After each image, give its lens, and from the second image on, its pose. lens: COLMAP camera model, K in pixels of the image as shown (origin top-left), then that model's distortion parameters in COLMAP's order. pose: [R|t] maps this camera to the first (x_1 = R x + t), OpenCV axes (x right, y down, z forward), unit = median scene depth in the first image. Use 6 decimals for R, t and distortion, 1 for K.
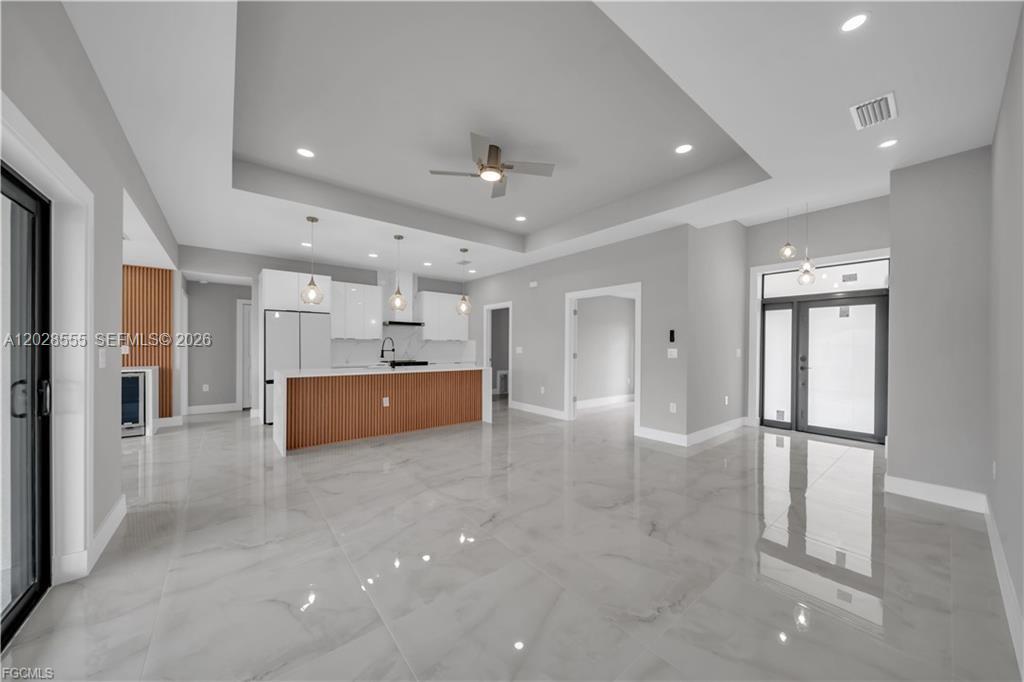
lens RADIAL K [[354.2, 0, 516.2], [0, 354.2, 348.2], [0, 0, 1]] dist [0.000074, -0.000160]
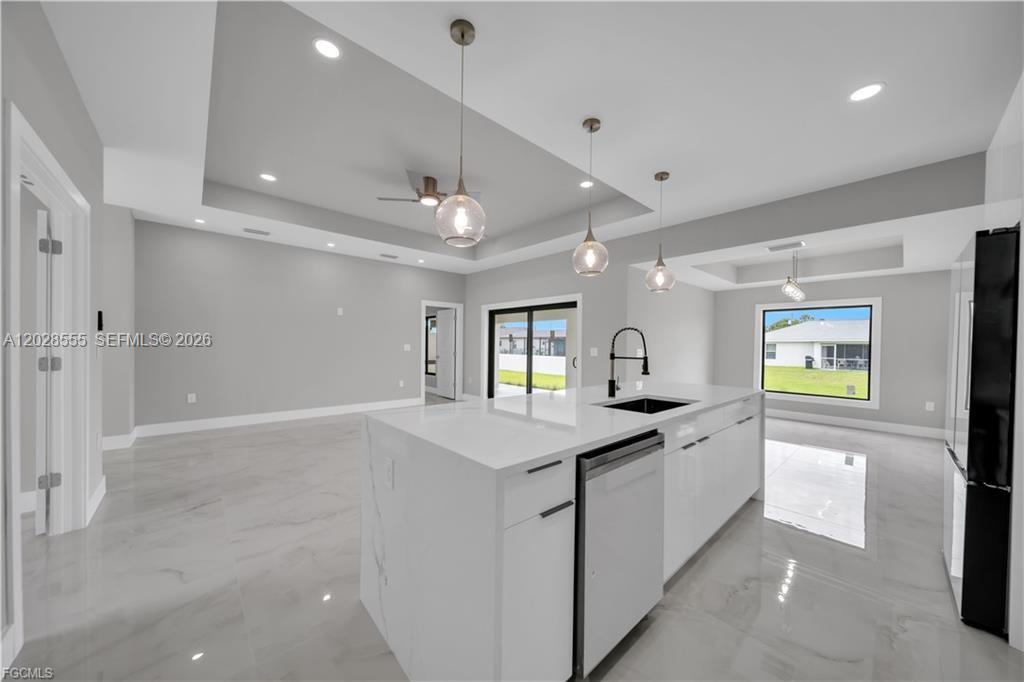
lens RADIAL K [[354.2, 0, 516.2], [0, 354.2, 348.2], [0, 0, 1]] dist [0.000074, -0.000160]
pose [[-0.998160, -0.018080, -0.057875, -0.186012], [-0.018907, 0.999726, 0.013768, -0.008597], [0.057610, 0.014837, -0.998229, 1.352231]]
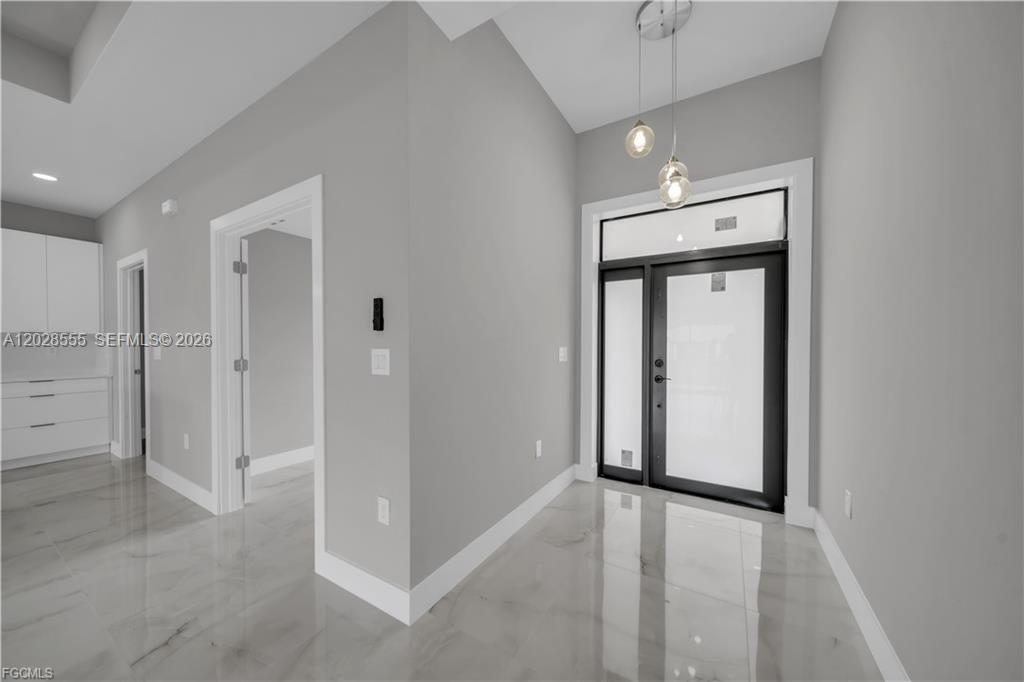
lens RADIAL K [[354.2, 0, 516.2], [0, 354.2, 348.2], [0, 0, 1]] dist [0.000074, -0.000160]
pose [[0.941291, -0.010390, 0.337435, 0.372531], [0.007608, 0.999925, 0.009567, -0.001962], [-0.337510, -0.006438, 0.941300, 0.504726]]
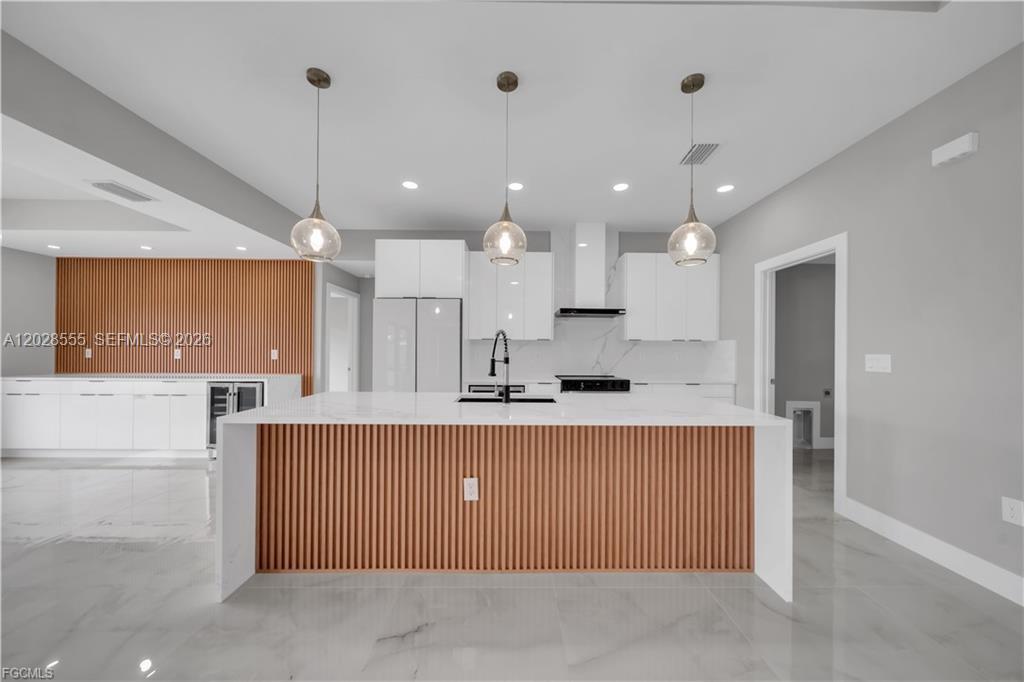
lens RADIAL K [[354.2, 0, 516.2], [0, 354.2, 348.2], [0, 0, 1]] dist [0.000074, -0.000160]
pose [[0.780535, -0.002592, -0.625107, -0.065341], [-0.005801, 0.999918, -0.011389, -0.004285], [0.625085, 0.012515, 0.780456, 0.630161]]
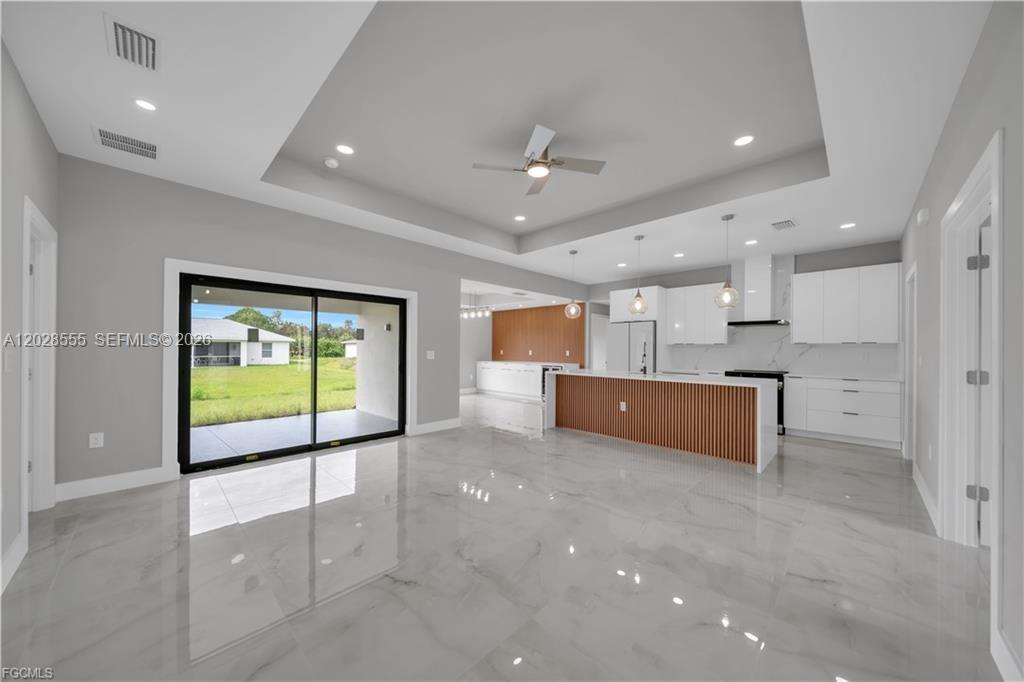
lens RADIAL K [[354.2, 0, 516.2], [0, 354.2, 348.2], [0, 0, 1]] dist [0.000074, -0.000160]
pose [[0.115898, -0.007297, -0.993234, 0.527910], [-0.011738, 0.999893, -0.008716, -0.001257], [0.993192, 0.012668, 0.115800, 0.509572]]
